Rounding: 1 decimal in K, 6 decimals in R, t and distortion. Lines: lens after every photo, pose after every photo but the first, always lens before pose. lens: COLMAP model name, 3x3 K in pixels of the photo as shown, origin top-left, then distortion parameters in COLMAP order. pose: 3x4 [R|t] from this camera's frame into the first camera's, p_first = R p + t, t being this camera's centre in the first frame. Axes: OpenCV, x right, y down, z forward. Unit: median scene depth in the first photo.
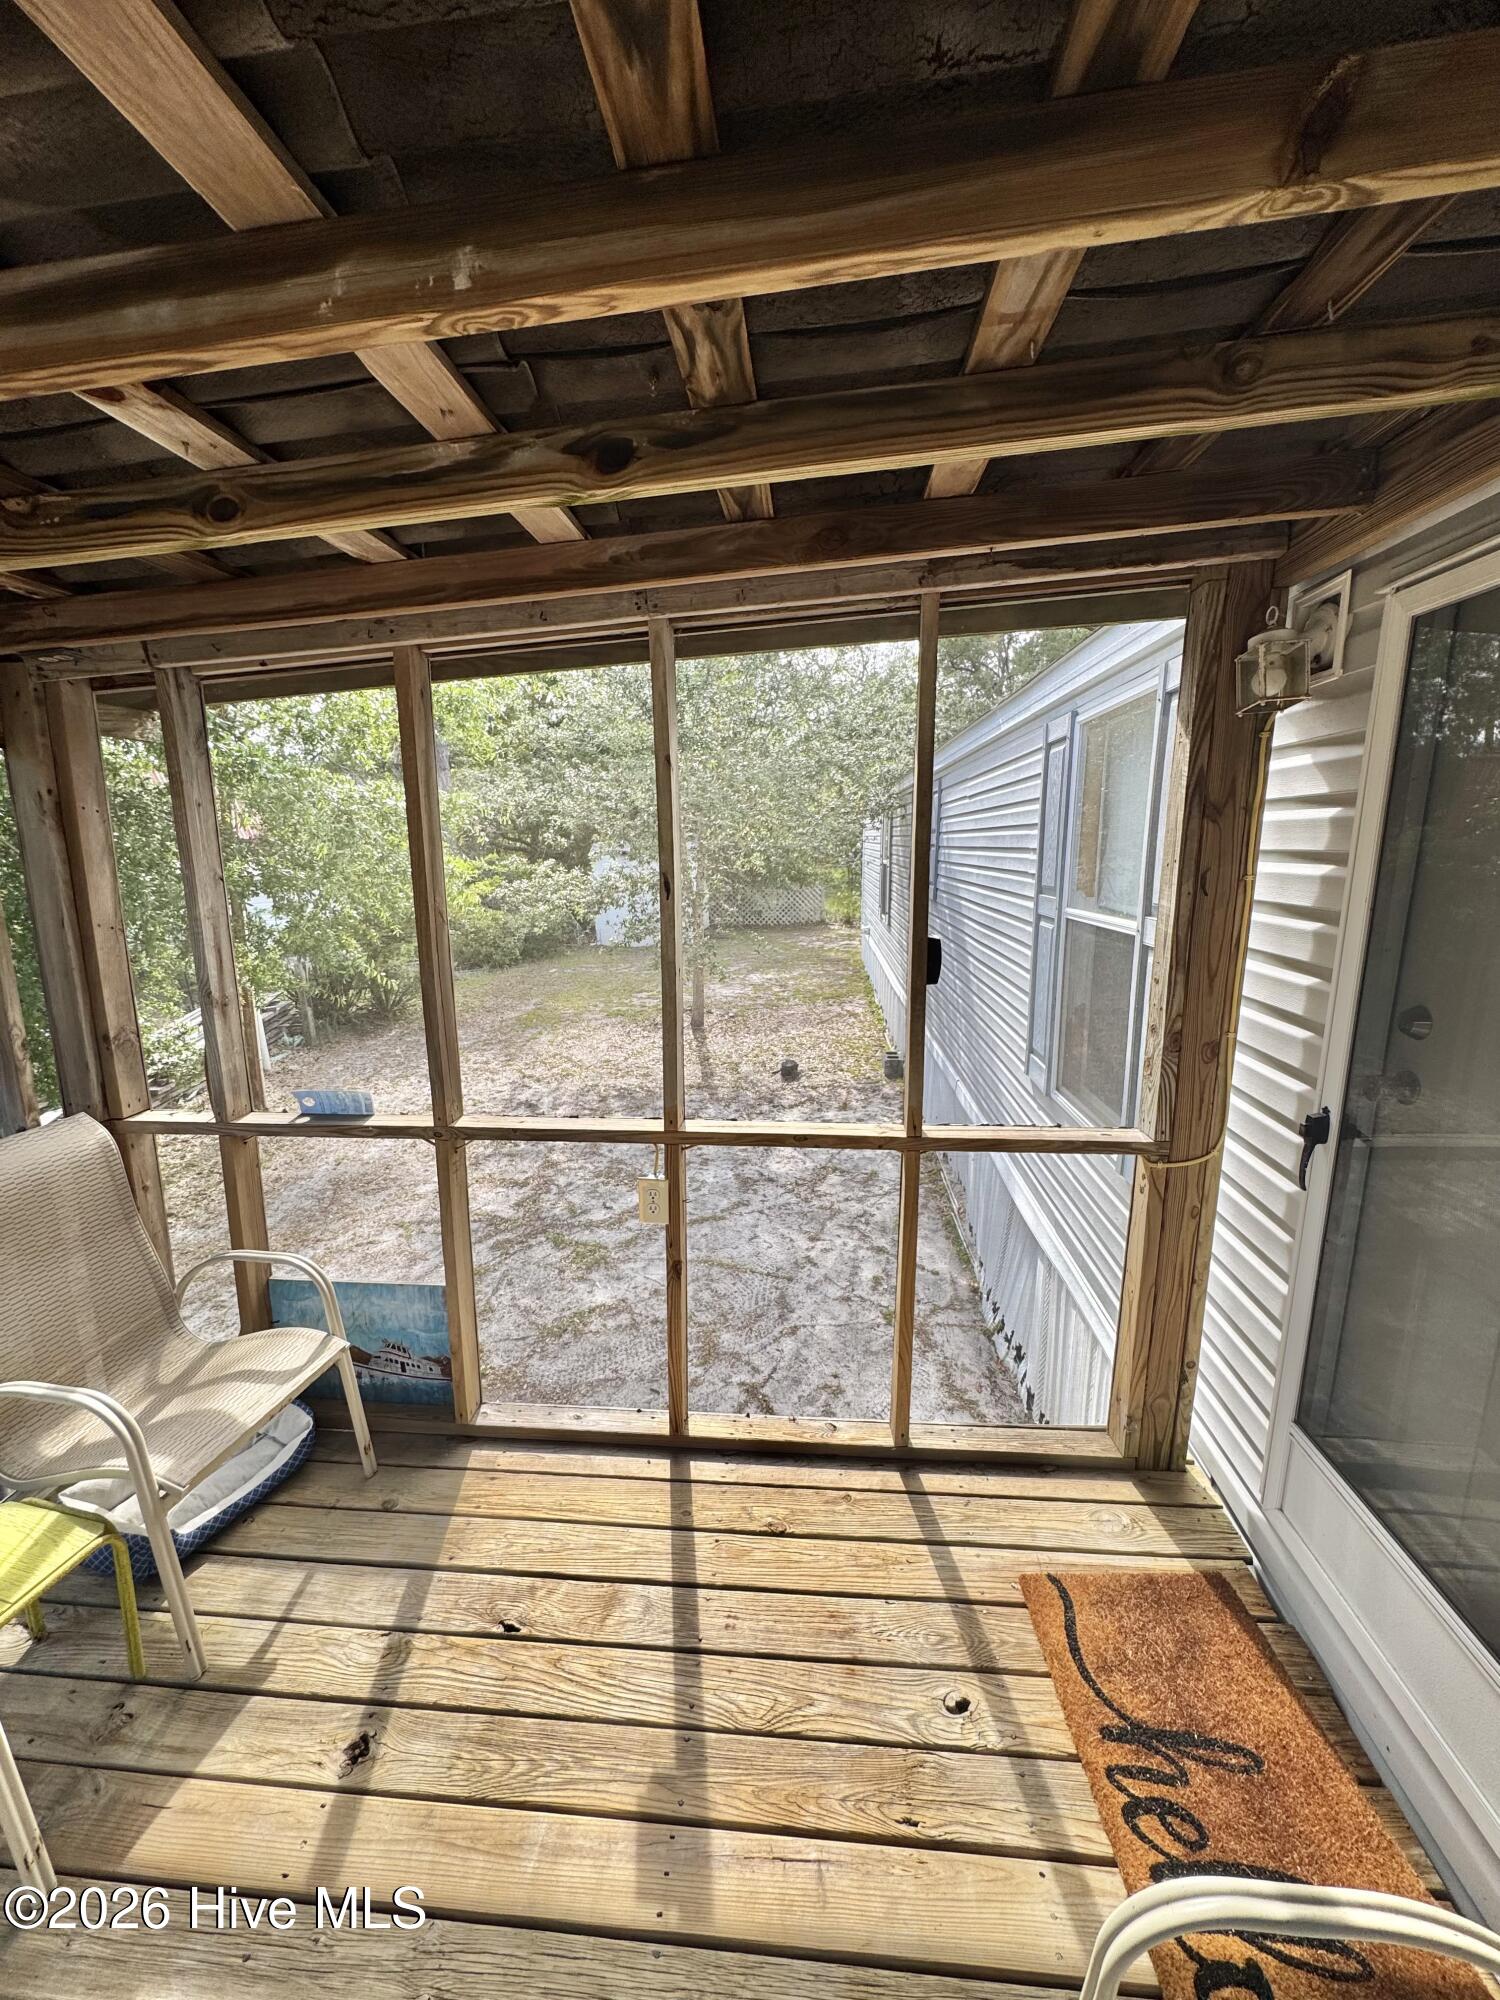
lens RADIAL K [[798.7, 0, 745.4], [0, 798.7, 1000.2], [0, 0, 1]] dist [-0.005860, 0.000509]
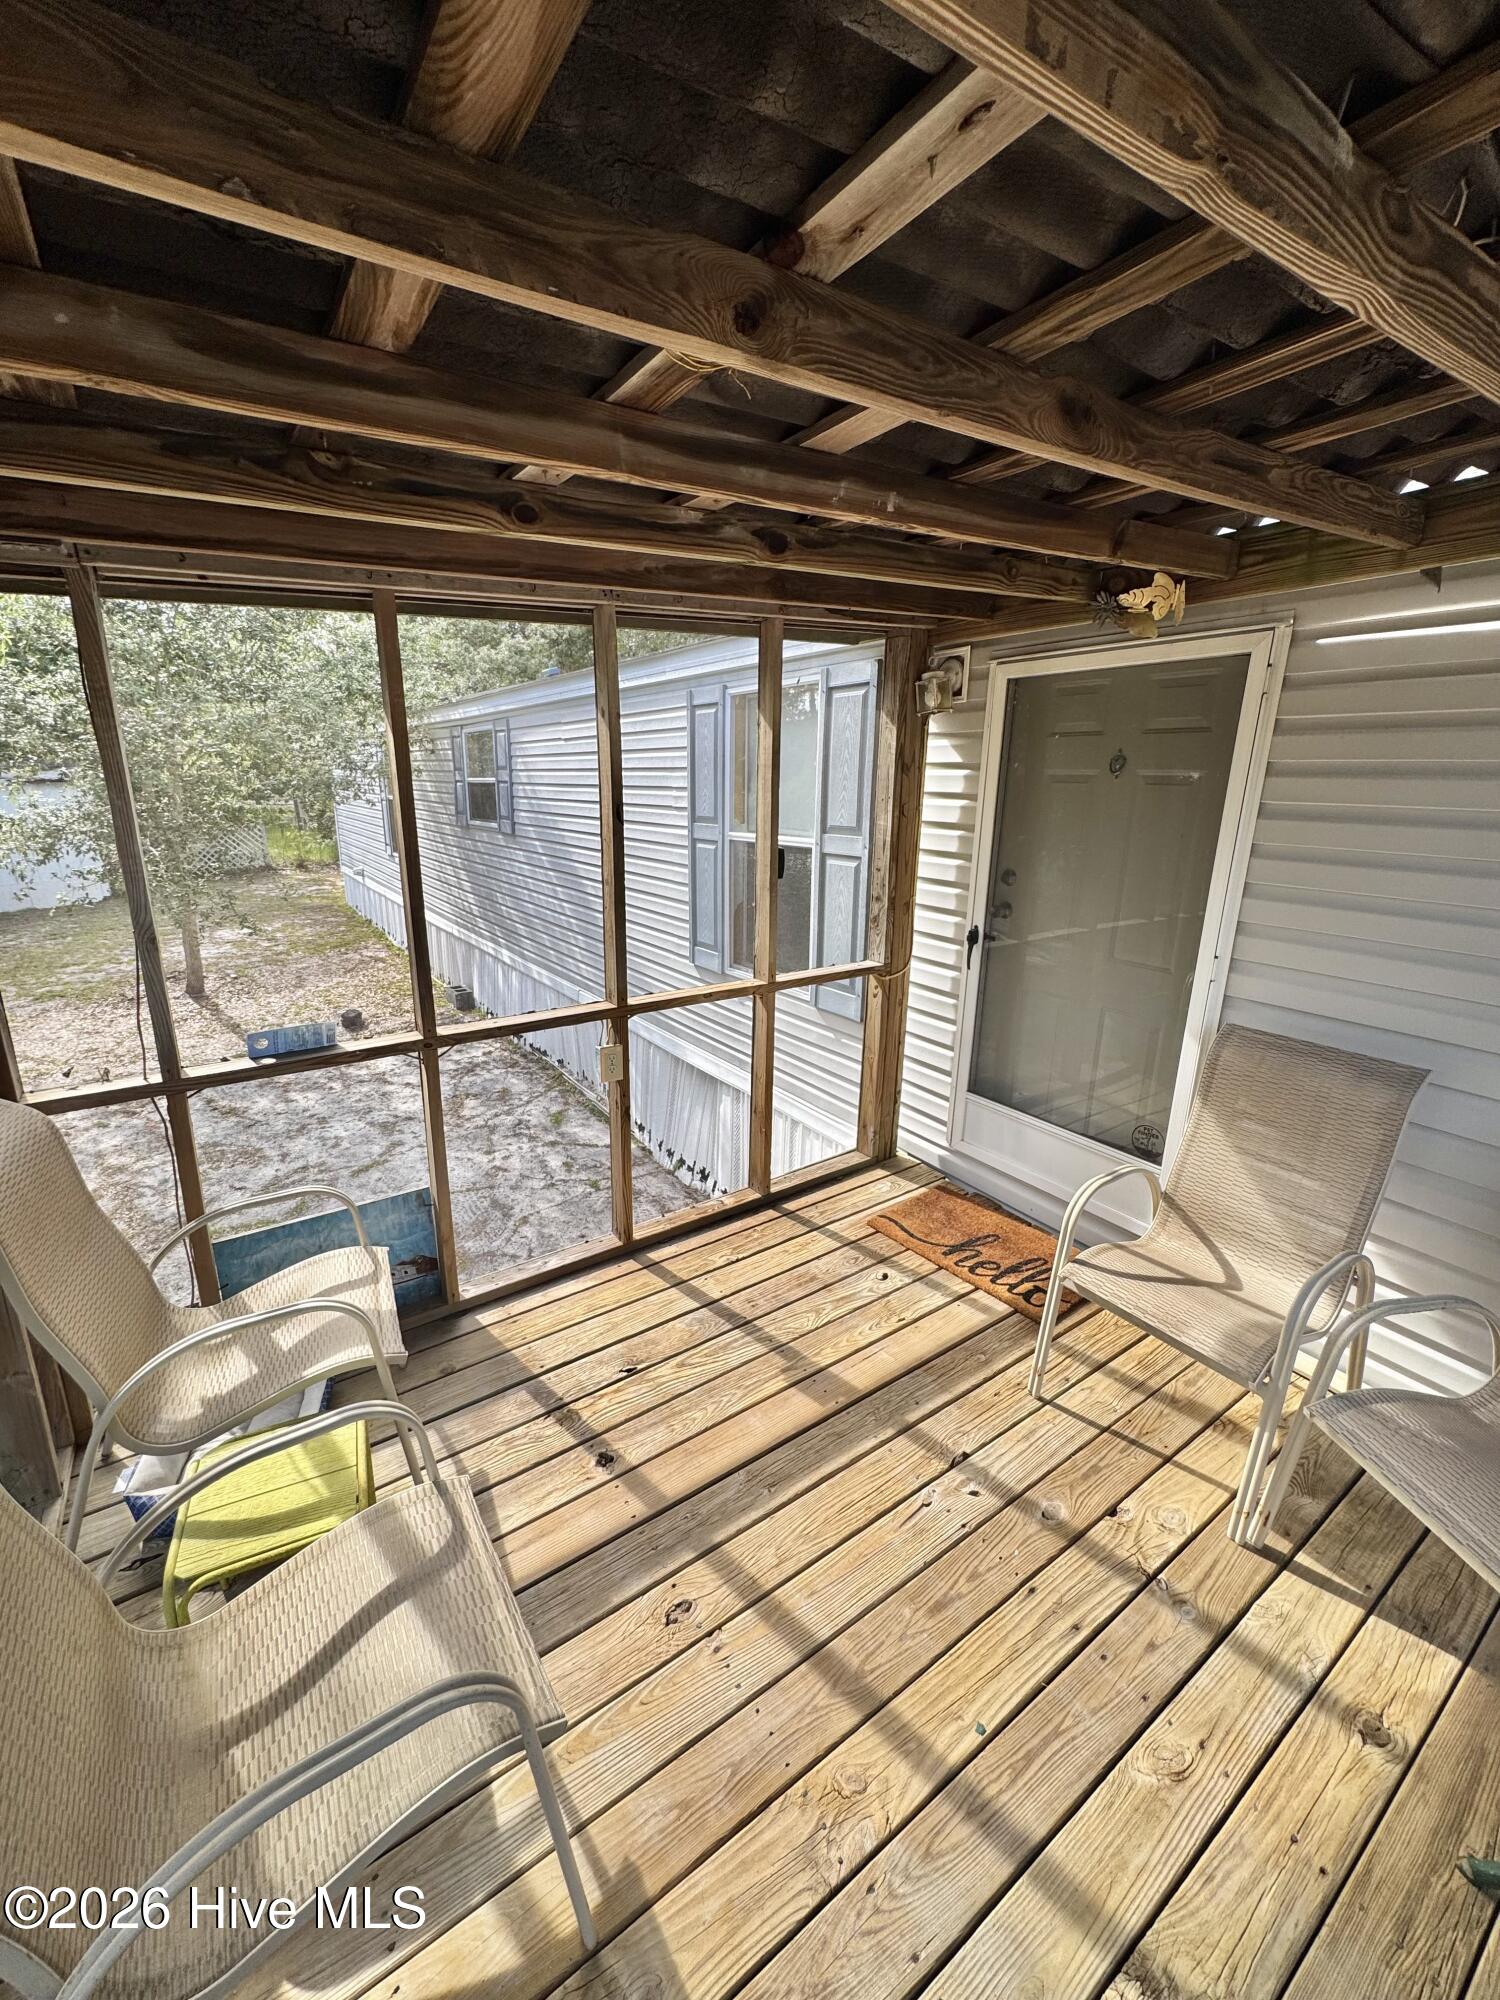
lens RADIAL K [[798.7, 0, 750.1], [0, 798.7, 1004.8], [0, 0, 1]] dist [-0.005860, 0.000509]
pose [[0.767499, -0.154500, 0.622154, -0.790177], [0.103299, 0.987646, 0.117832, 0.031312], [-0.632673, -0.026168, 0.773977, -0.148381]]
